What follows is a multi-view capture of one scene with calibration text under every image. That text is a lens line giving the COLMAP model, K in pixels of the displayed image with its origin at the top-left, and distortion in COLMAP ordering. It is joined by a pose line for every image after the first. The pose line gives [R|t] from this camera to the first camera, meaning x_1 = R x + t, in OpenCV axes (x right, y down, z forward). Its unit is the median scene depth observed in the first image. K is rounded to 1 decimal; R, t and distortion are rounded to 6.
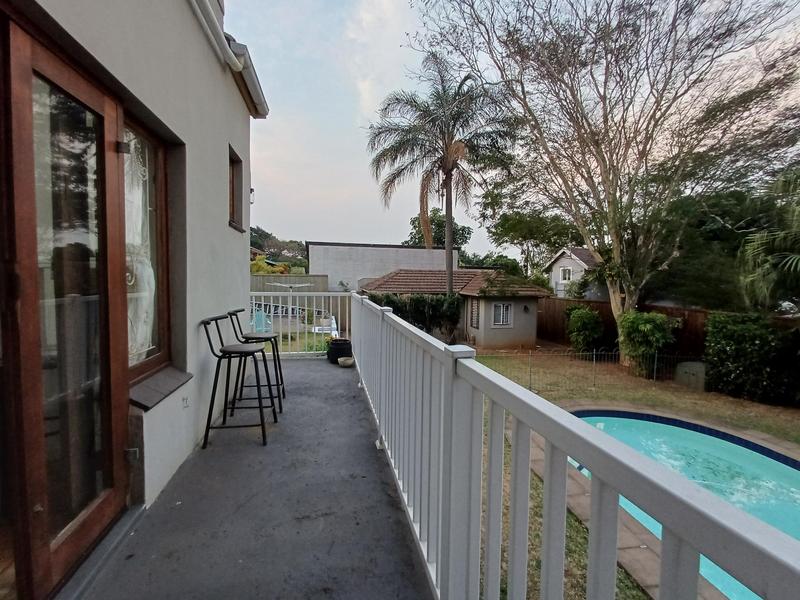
lens RADIAL K [[360.0, 0, 399.1], [0, 360.0, 303.5], [0, 0, 1]] dist [-0.000390, 0.000799]
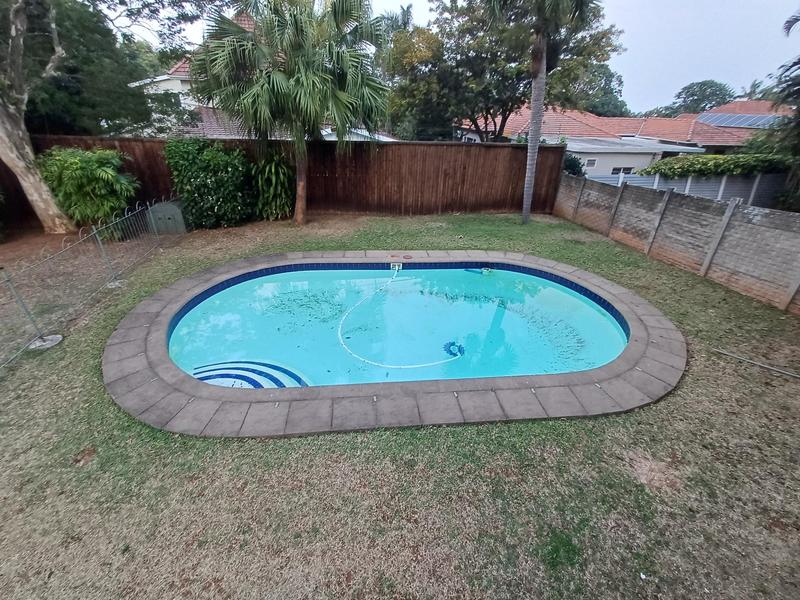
lens RADIAL K [[360.0, 0, 401.9], [0, 360.0, 297.0], [0, 0, 1]] dist [-0.000390, 0.000799]
pose [[0.022072, -0.487625, 0.872774, -0.050007], [0.033906, 0.872849, 0.486810, -0.051608], [-0.999181, 0.018847, 0.035799, 0.448198]]
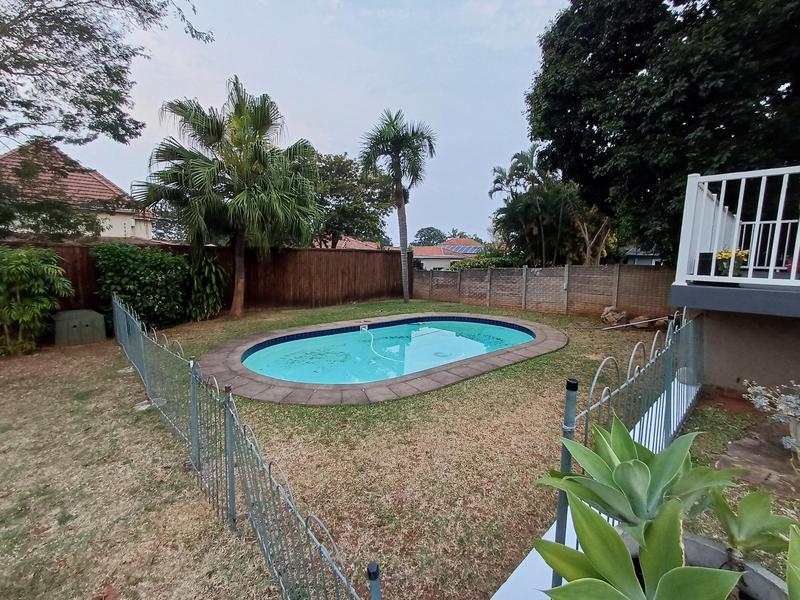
lens RADIAL K [[360.0, 0, 397.5], [0, 360.0, 295.2], [0, 0, 1]] dist [-0.000390, 0.000799]
pose [[-0.533906, -0.130219, 0.835456, -0.205843], [0.021230, 0.985694, 0.167203, 0.020954], [-0.845277, 0.107008, -0.523503, 0.935055]]
